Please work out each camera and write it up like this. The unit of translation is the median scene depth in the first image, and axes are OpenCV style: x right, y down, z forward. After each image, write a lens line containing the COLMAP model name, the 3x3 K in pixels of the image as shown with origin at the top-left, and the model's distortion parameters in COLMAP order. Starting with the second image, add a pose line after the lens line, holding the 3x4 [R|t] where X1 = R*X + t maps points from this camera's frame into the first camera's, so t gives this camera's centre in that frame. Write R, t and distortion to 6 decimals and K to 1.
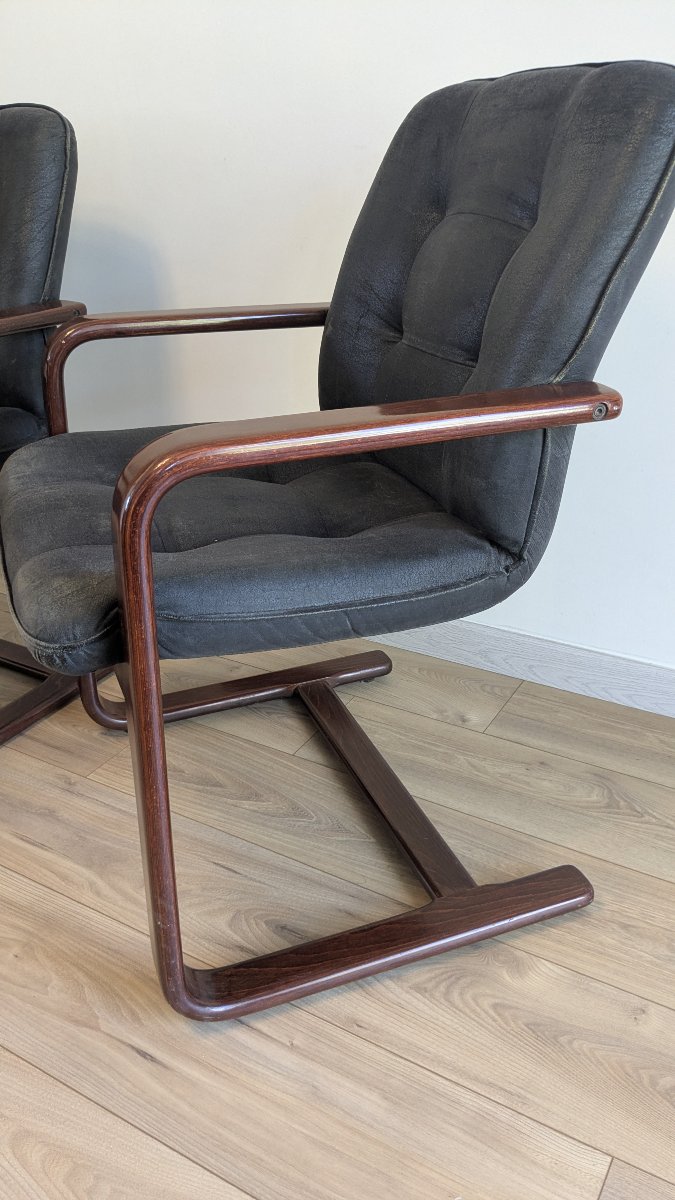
lens RADIAL K [[988.6, 0, 318.3], [0, 988.6, 584.1], [0, 0, 1]] dist [0.046424, -0.082300]
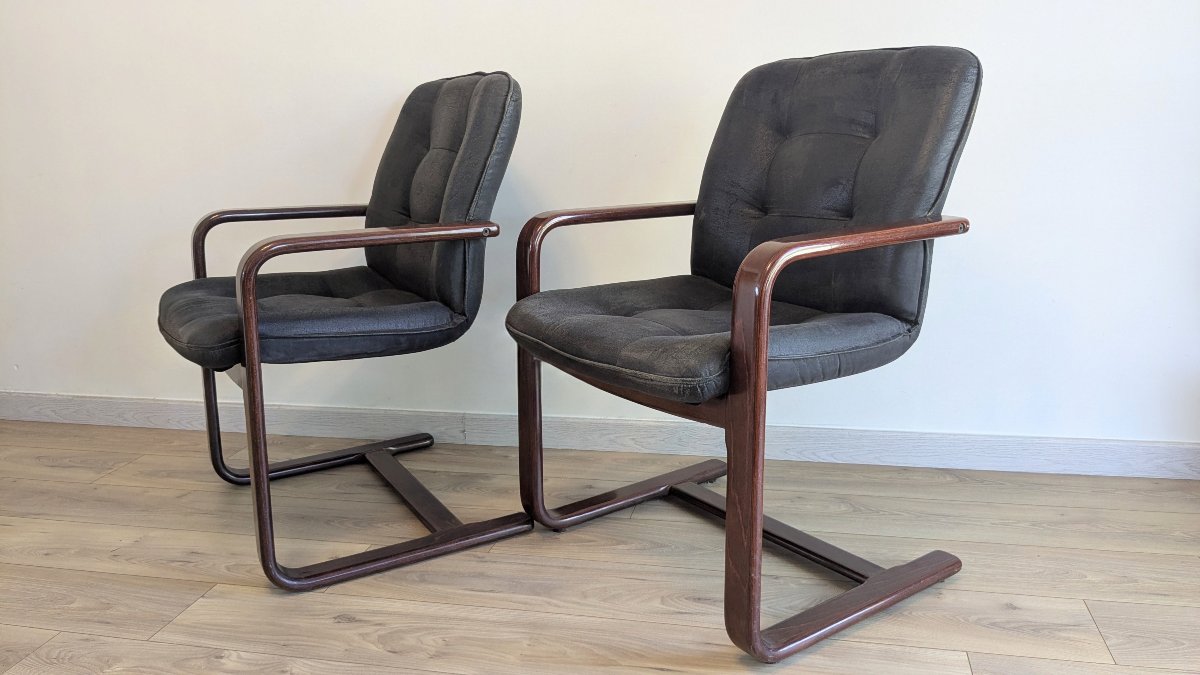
lens RADIAL K [[988.6, 0, 592.6], [0, 988.6, 317.0], [0, 0, 1]] dist [0.046424, -0.082300]
pose [[0.949416, -0.068411, 0.306477, -0.585745], [0.137047, 0.968397, -0.208386, 0.225623], [-0.282536, 0.239847, 0.928788, -0.383004]]
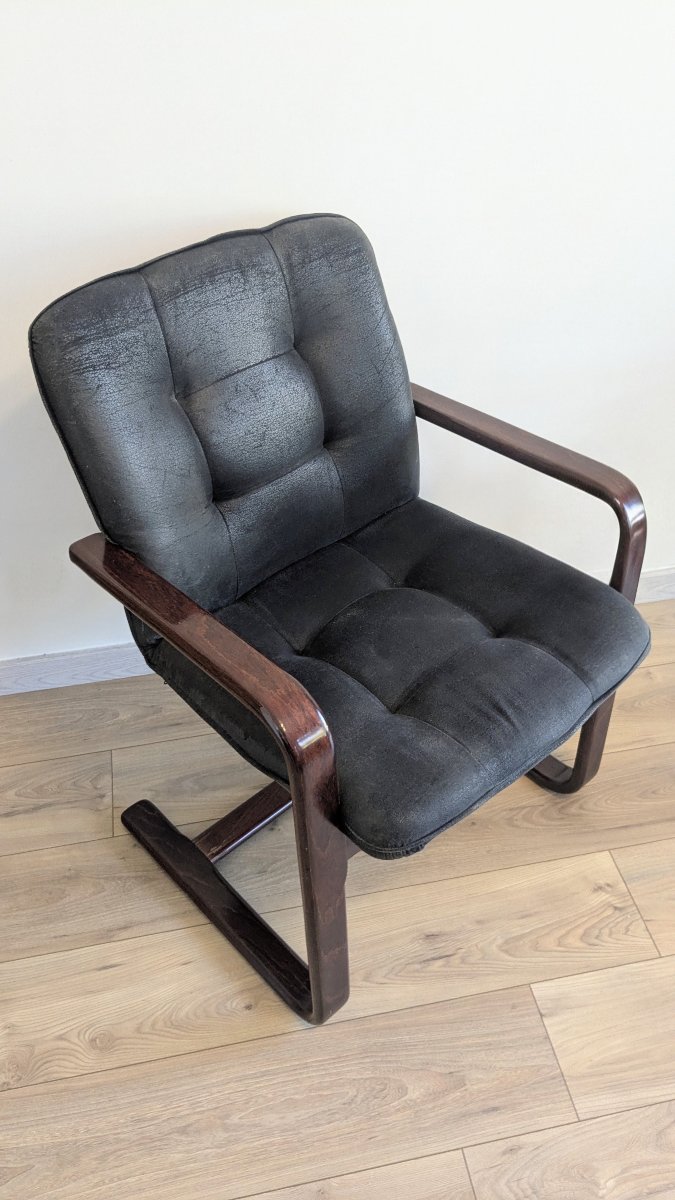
lens RADIAL K [[988.6, 0, 336.6], [0, 988.6, 602.3], [0, 0, 1]] dist [0.046424, -0.082300]
pose [[0.728506, -0.420517, 0.540781, -1.320721], [0.280023, 0.903252, 0.325149, -0.651164], [-0.625192, -0.085442, 0.775780, 0.519478]]
